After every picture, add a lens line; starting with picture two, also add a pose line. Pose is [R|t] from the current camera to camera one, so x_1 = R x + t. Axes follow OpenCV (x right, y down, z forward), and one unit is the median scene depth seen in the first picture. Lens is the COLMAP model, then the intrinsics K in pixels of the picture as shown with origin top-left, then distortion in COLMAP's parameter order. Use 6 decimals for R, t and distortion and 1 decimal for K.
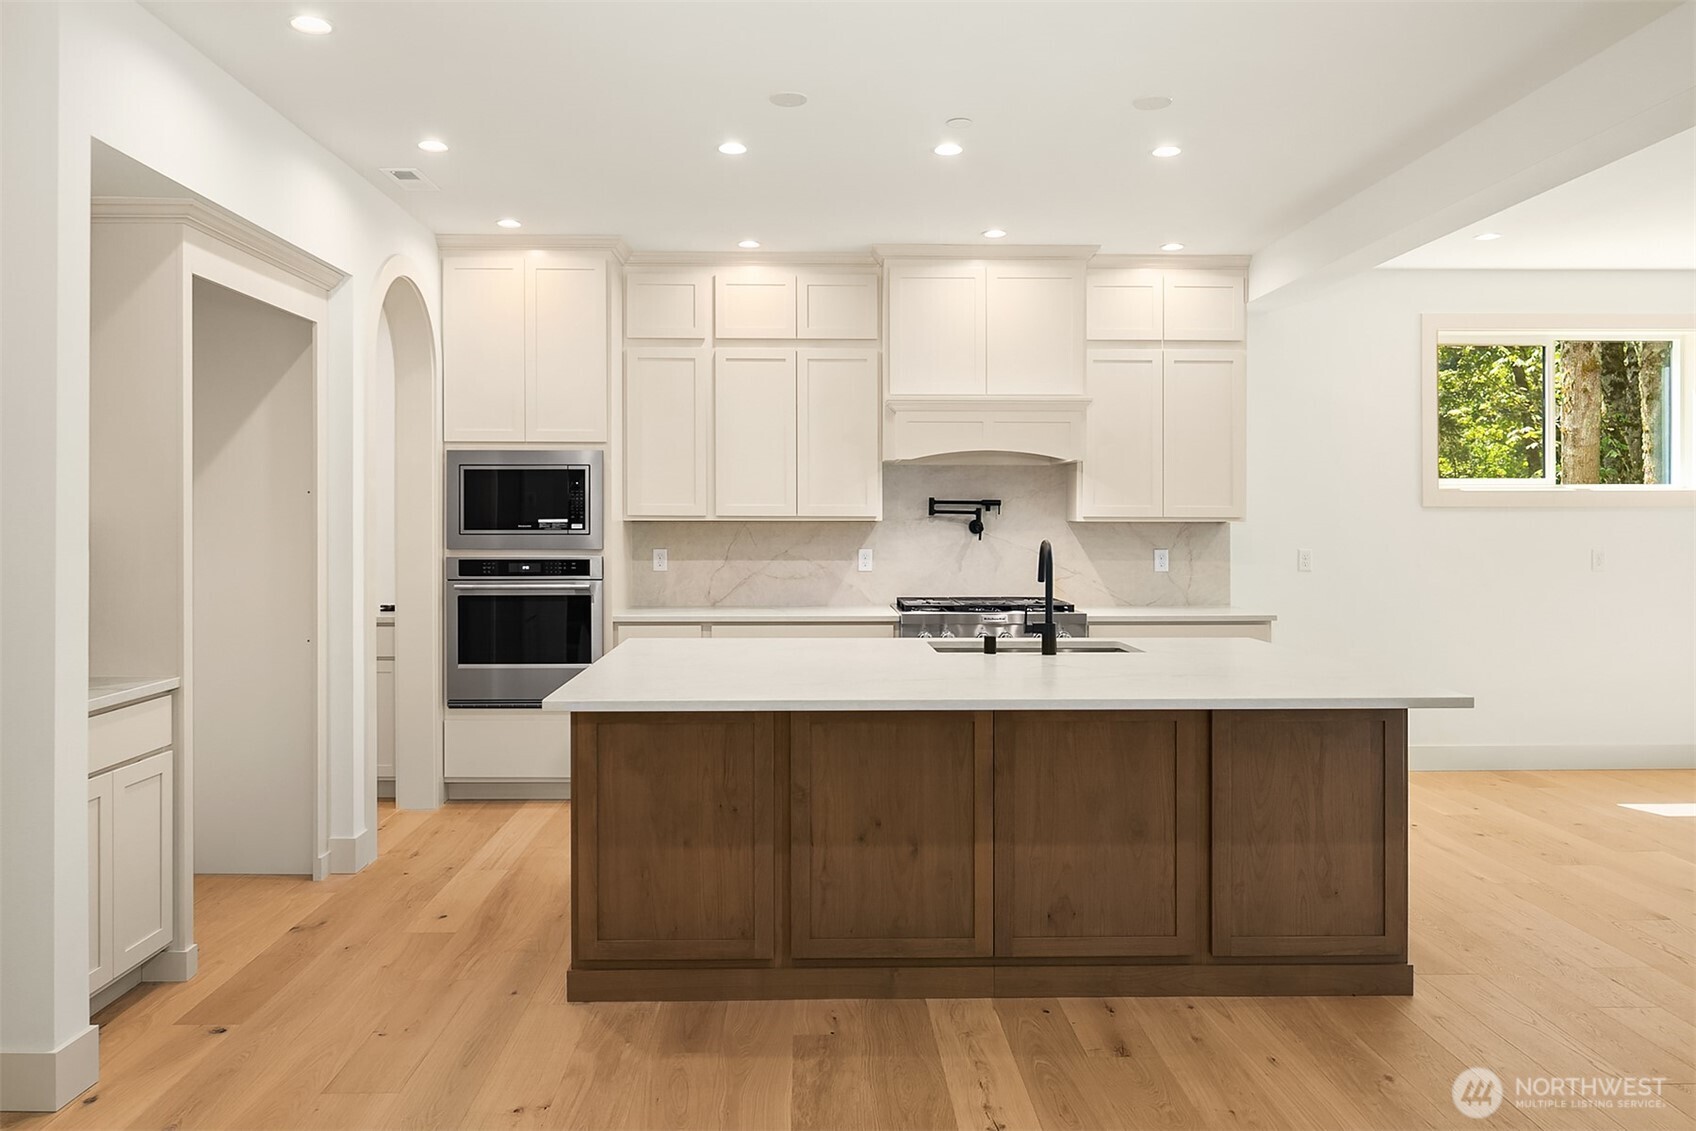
lens RADIAL K [[1165.1, 0, 845.9], [0, 1165.1, 503.4], [0, 0, 1]] dist [-0.003467, 0.000338]
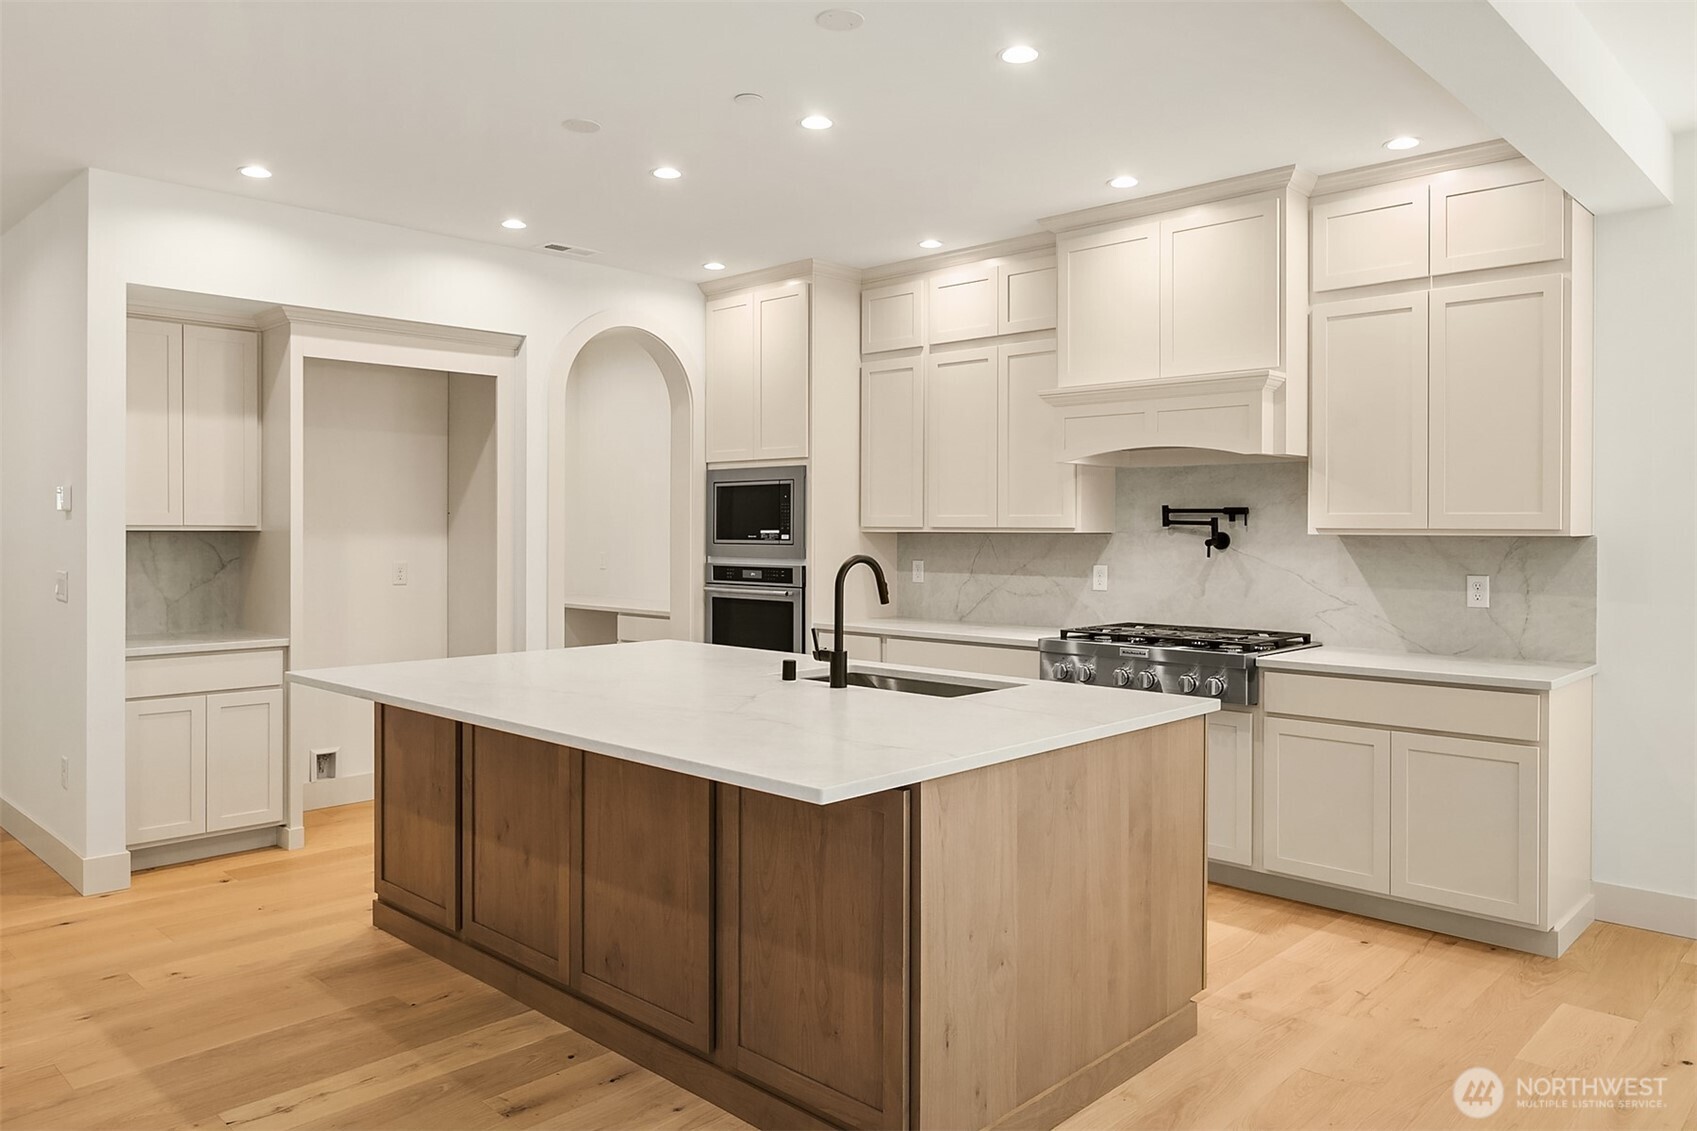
lens RADIAL K [[1151.3, 0, 849.2], [0, 1151.3, 525.3], [0, 0, 1]] dist [-0.008209, -0.000582]
pose [[0.712966, -0.001614, -0.701197, 0.529681], [0.006577, 0.999969, 0.004387, 0.004491], [0.701168, -0.007740, 0.712954, 0.273314]]
